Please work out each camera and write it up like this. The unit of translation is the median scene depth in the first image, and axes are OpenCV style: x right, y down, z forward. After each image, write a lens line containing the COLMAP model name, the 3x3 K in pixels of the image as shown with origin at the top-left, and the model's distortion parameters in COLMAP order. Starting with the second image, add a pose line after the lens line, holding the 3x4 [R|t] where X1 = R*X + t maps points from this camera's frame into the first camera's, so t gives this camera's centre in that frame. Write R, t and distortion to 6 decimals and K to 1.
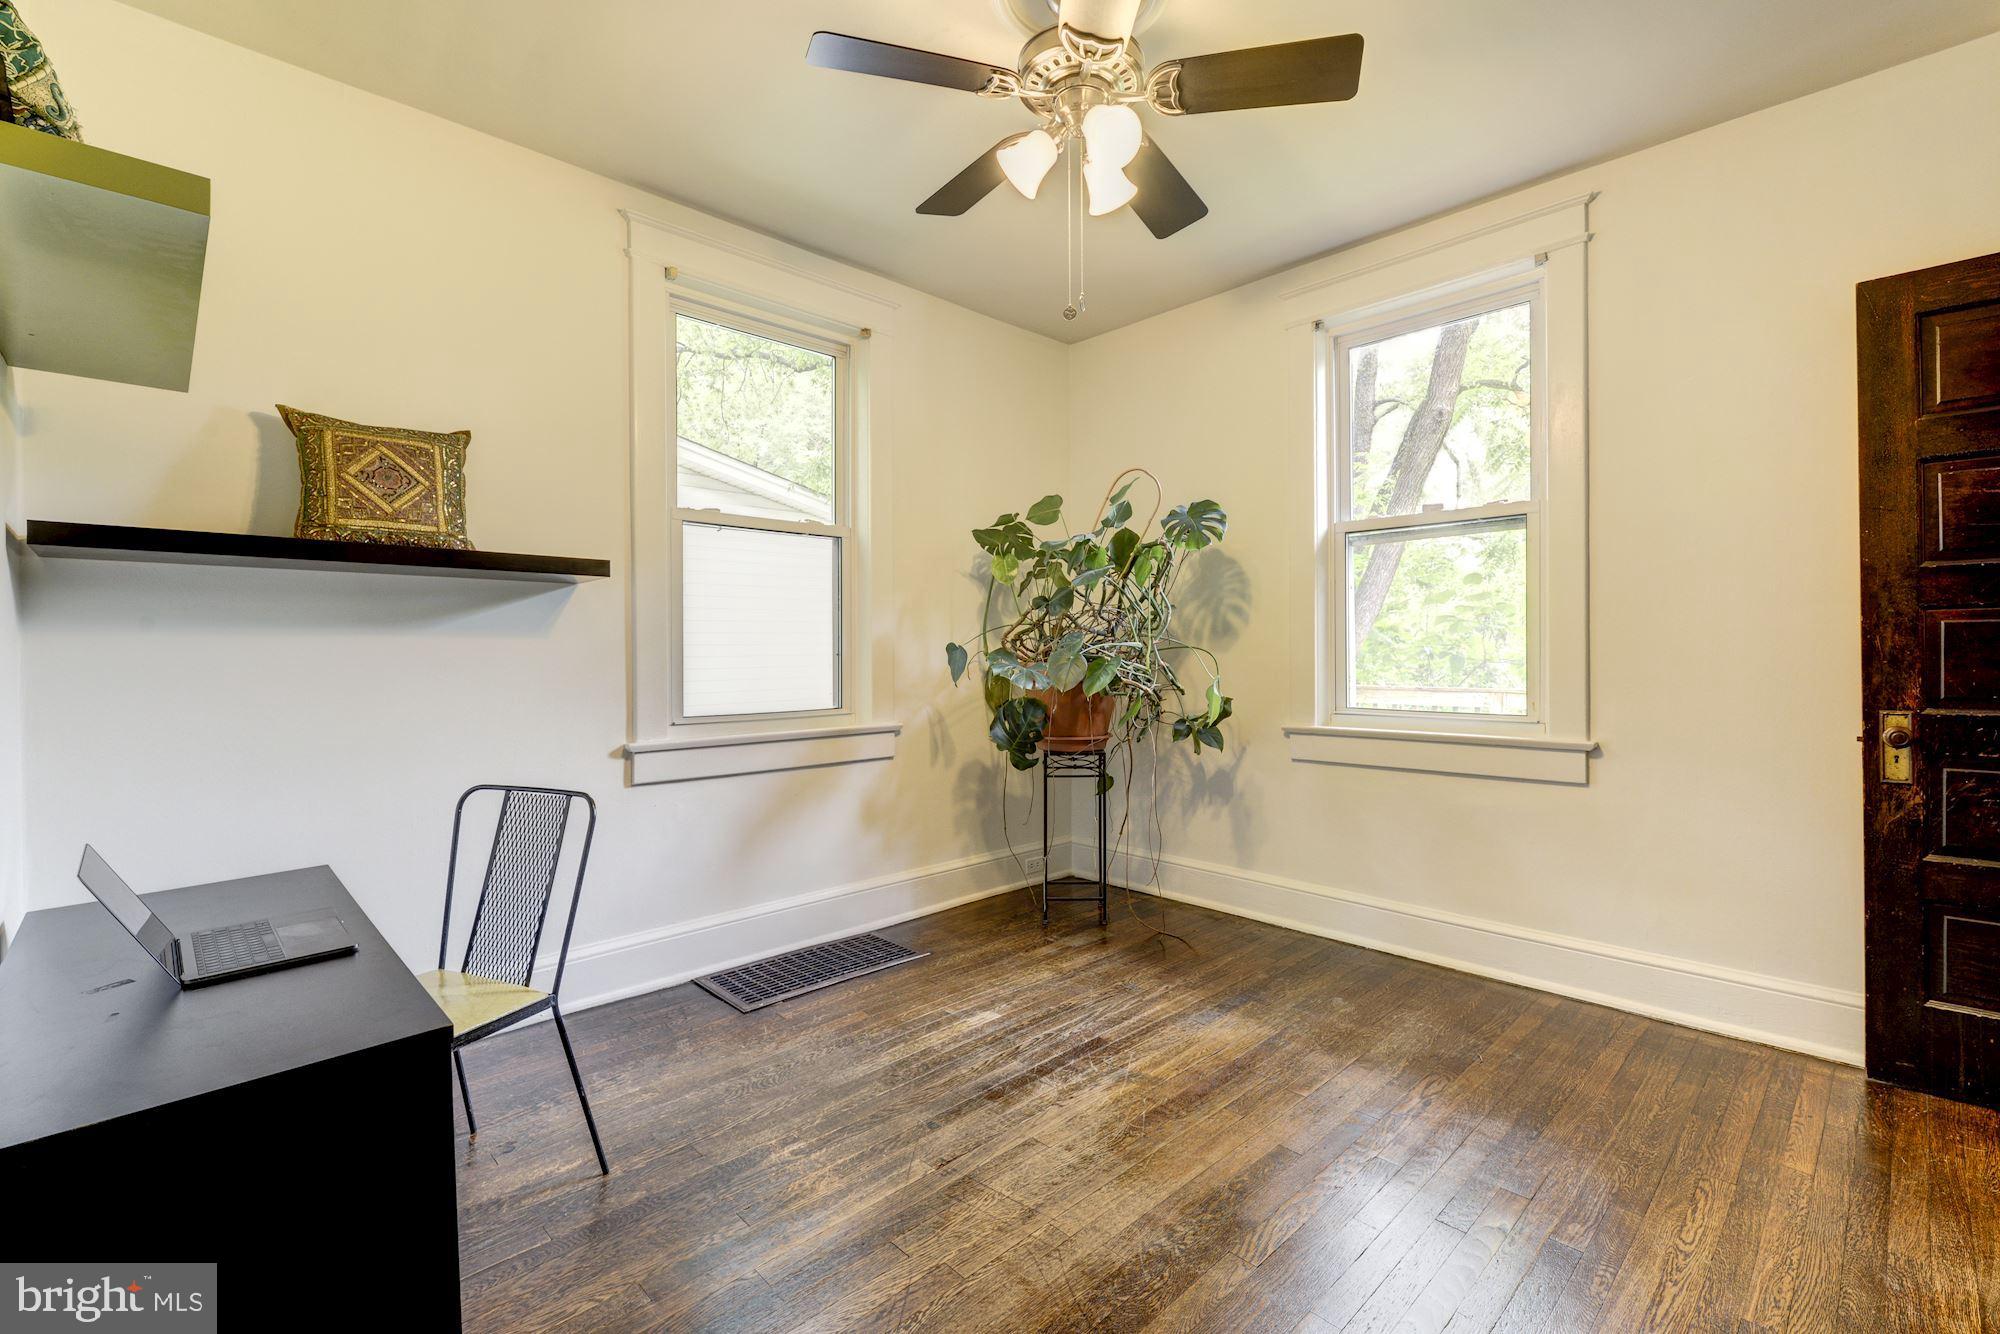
lens RADIAL K [[871.7, 0, 1040.2], [0, 871.7, 653.2], [0, 0, 1]] dist [0.003055, -0.000083]
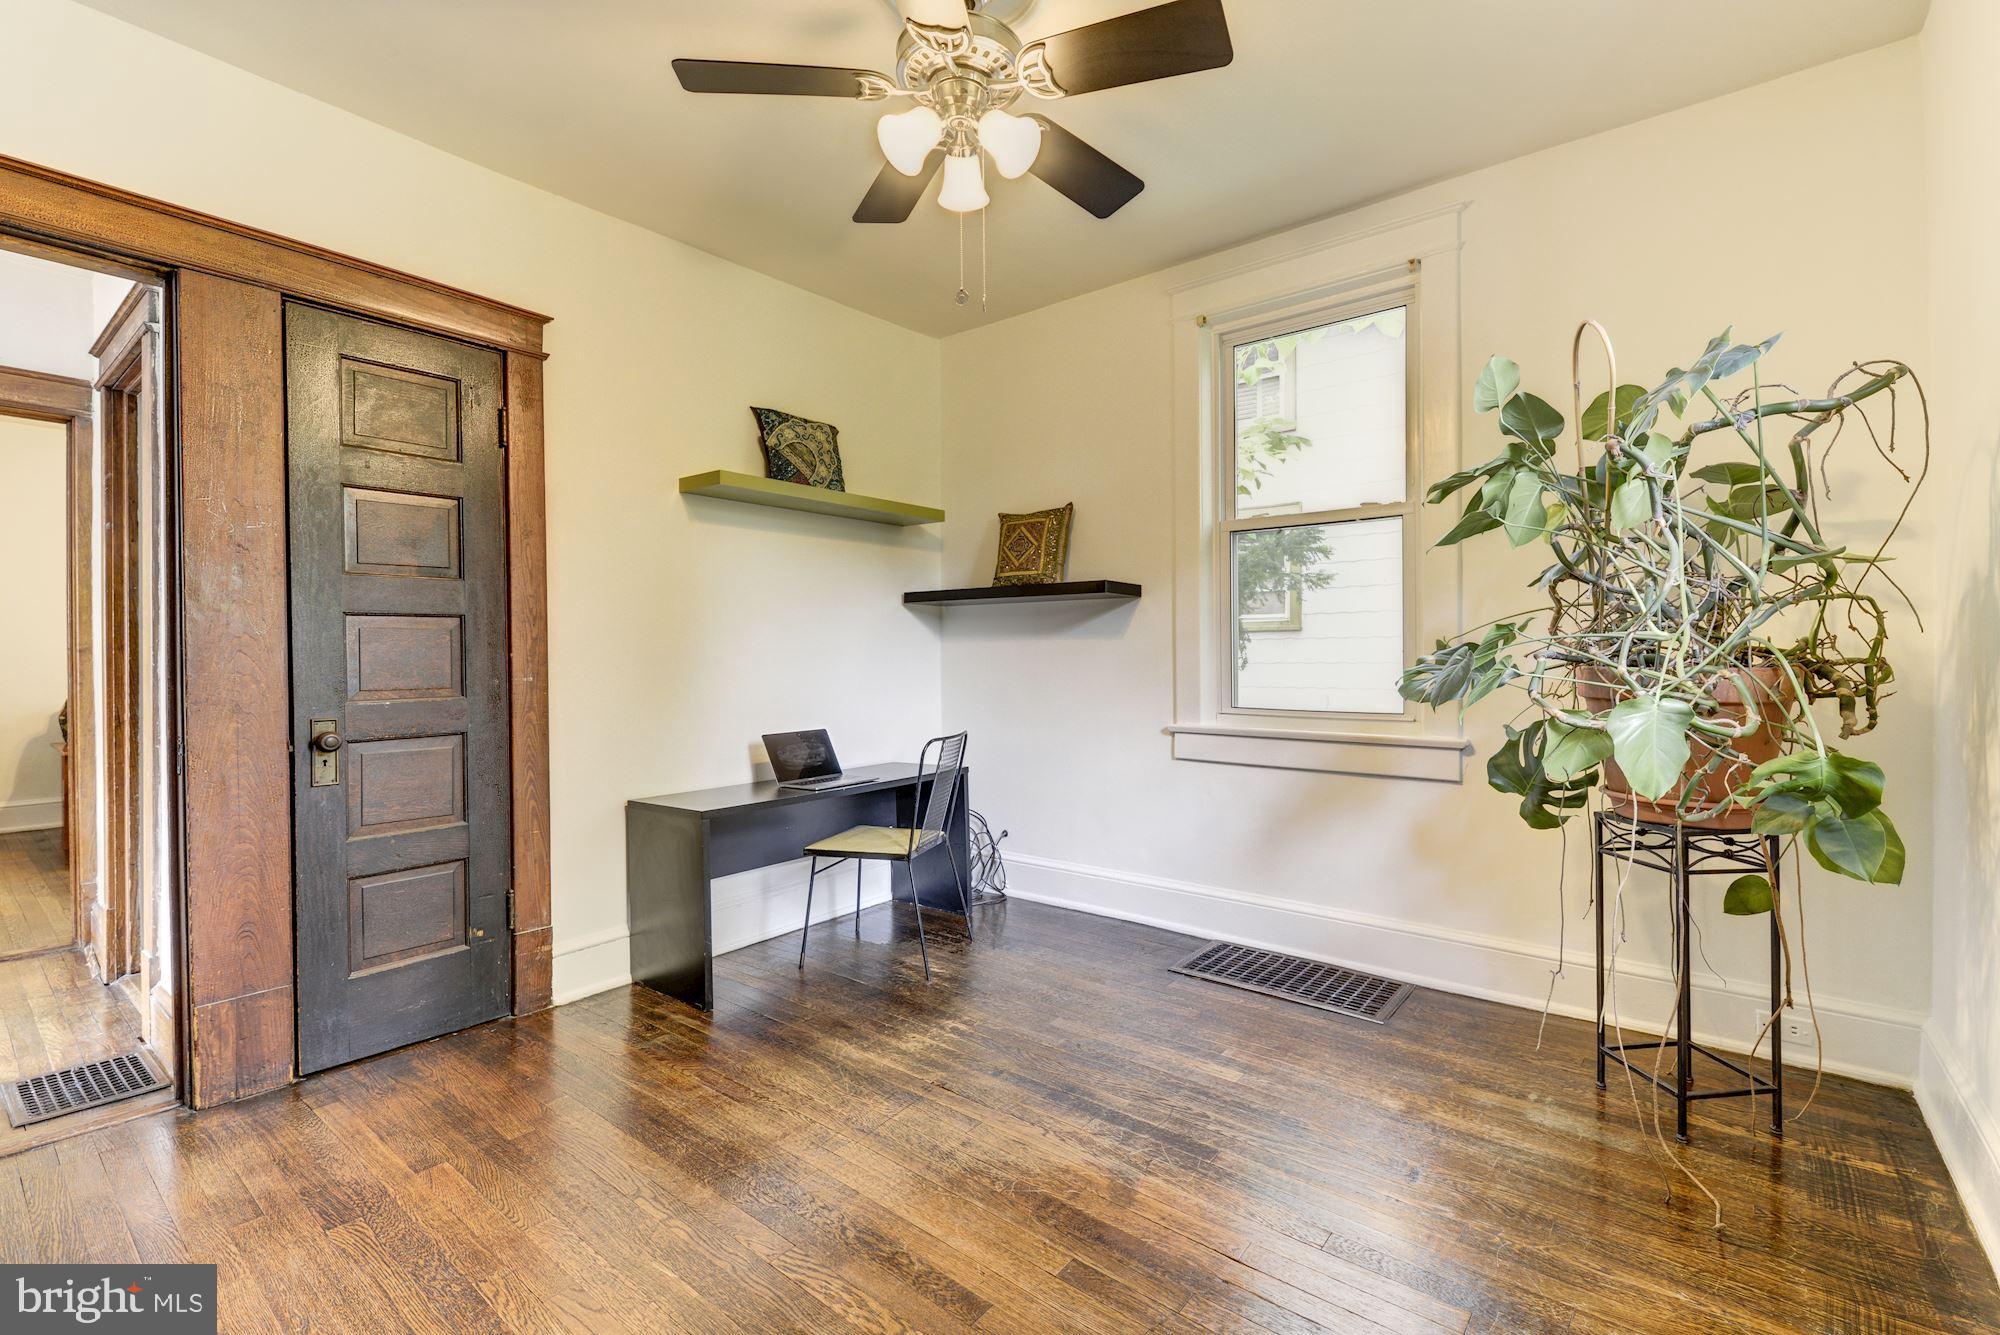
lens RADIAL K [[871.7, 0, 1040.2], [0, 871.7, 653.7], [0, 0, 1]] dist [0.003055, -0.000083]
pose [[0.115008, 0.005301, -0.993350, 0.765604], [0.003573, 0.999977, 0.005750, -0.003095], [0.993358, -0.004211, 0.114986, 0.714923]]
